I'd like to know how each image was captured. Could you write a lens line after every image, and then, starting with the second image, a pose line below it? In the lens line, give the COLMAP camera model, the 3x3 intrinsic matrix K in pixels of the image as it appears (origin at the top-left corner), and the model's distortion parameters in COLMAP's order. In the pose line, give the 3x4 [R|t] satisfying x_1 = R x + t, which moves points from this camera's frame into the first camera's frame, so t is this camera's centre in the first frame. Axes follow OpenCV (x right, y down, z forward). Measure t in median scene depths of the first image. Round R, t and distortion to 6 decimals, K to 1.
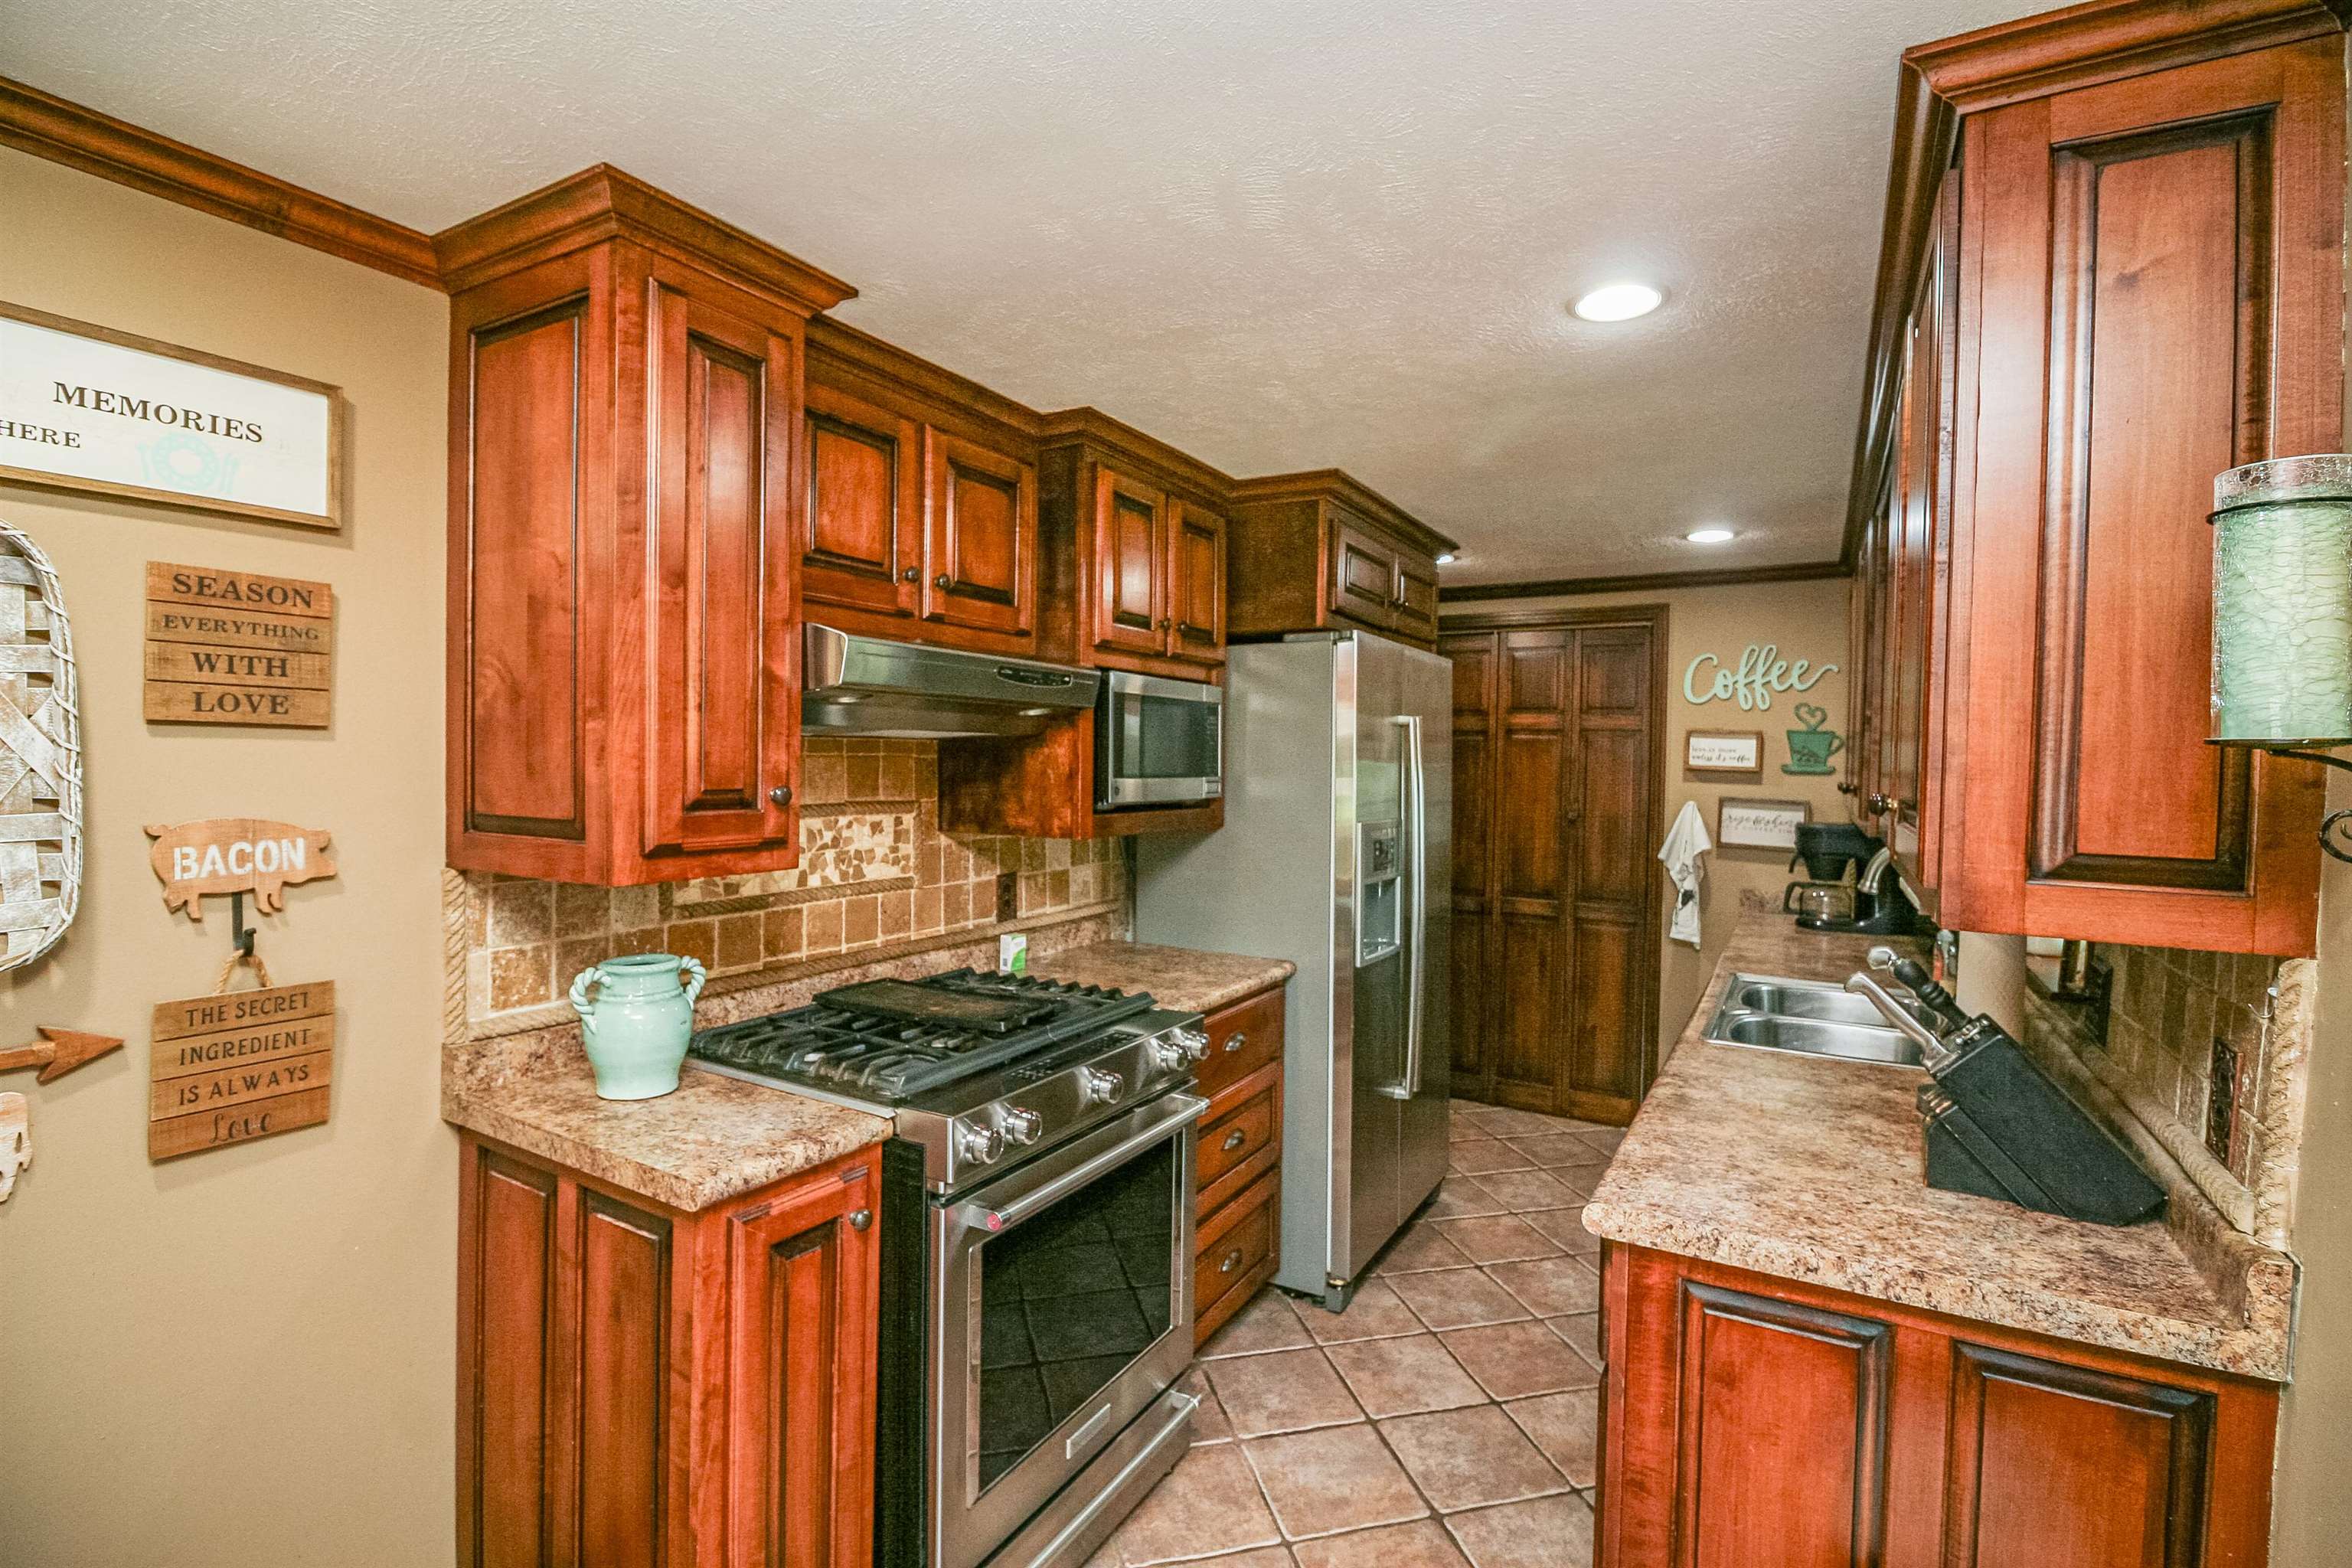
lens RADIAL K [[1075.0, 0, 1182.7], [0, 1075.0, 780.1], [0, 0, 1]] dist [-0.000846, -0.012942]
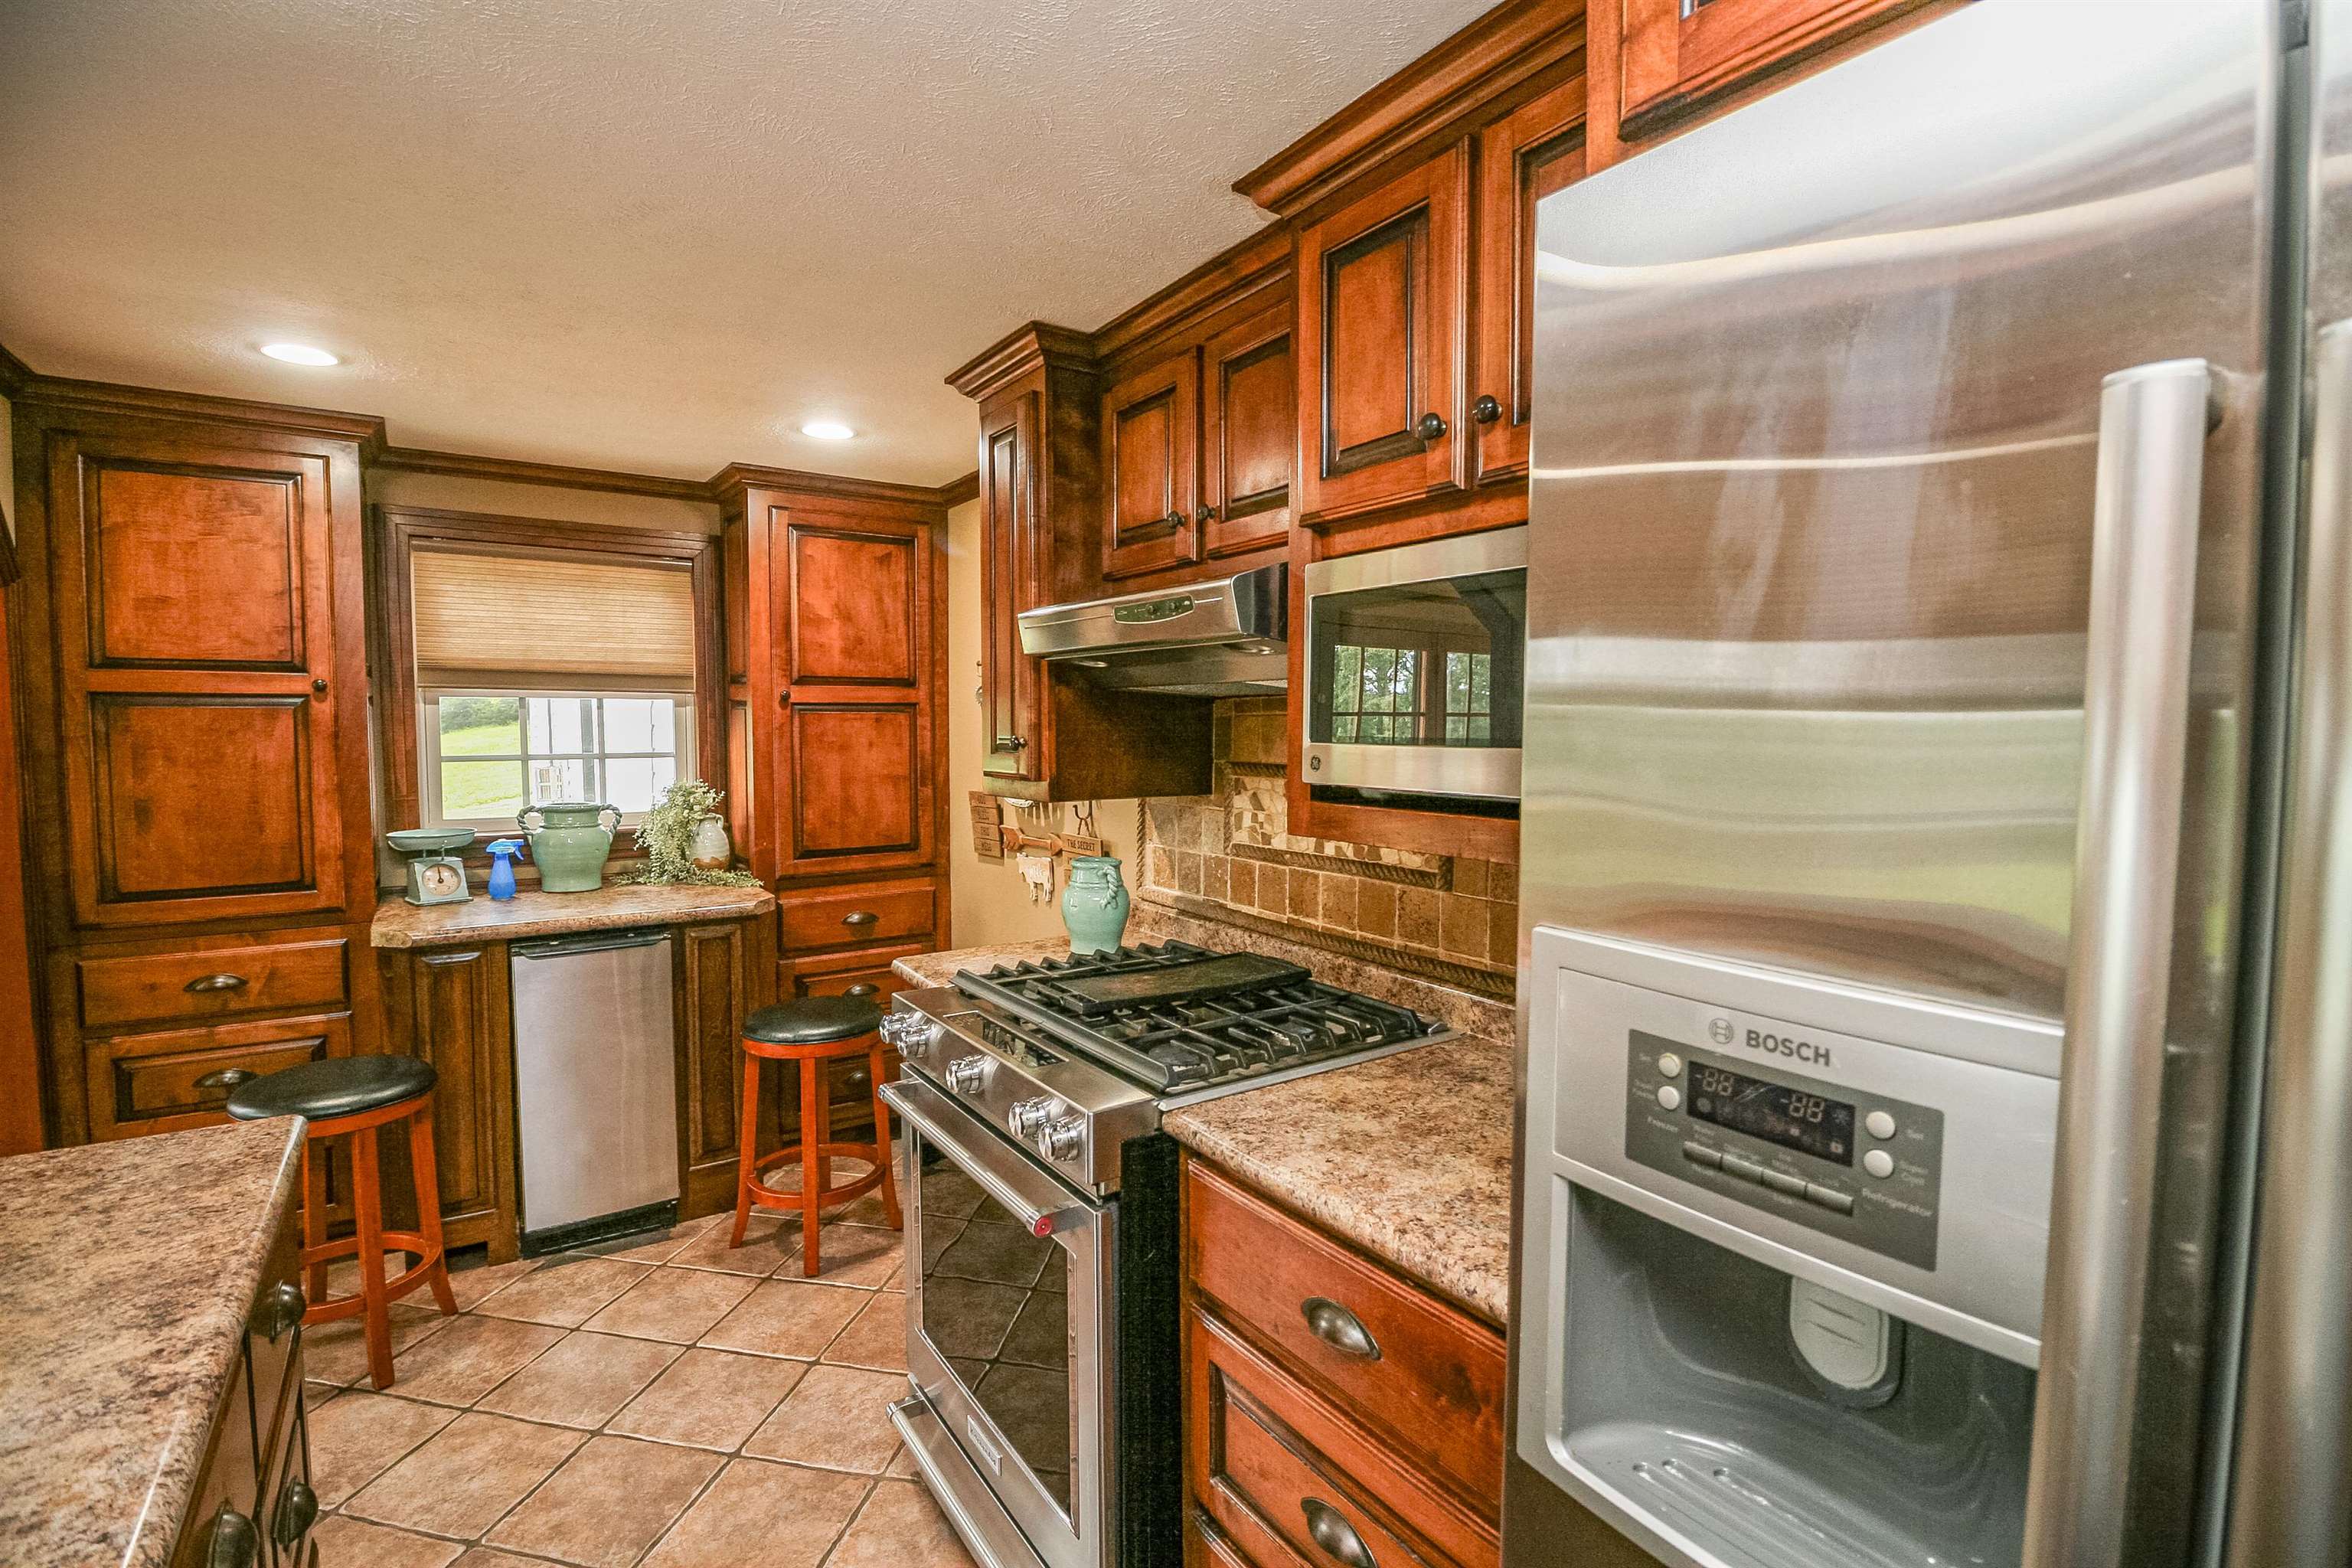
lens RADIAL K [[1076.2, 0, 1184.7], [0, 1076.2, 771.3], [0, 0, 1]] dist [-0.000662, -0.014257]
pose [[-0.420278, 0.027627, -0.906975, 0.577589], [-0.027173, 0.998705, 0.043013, -0.010443], [0.906988, 0.042723, -0.418983, 1.339355]]
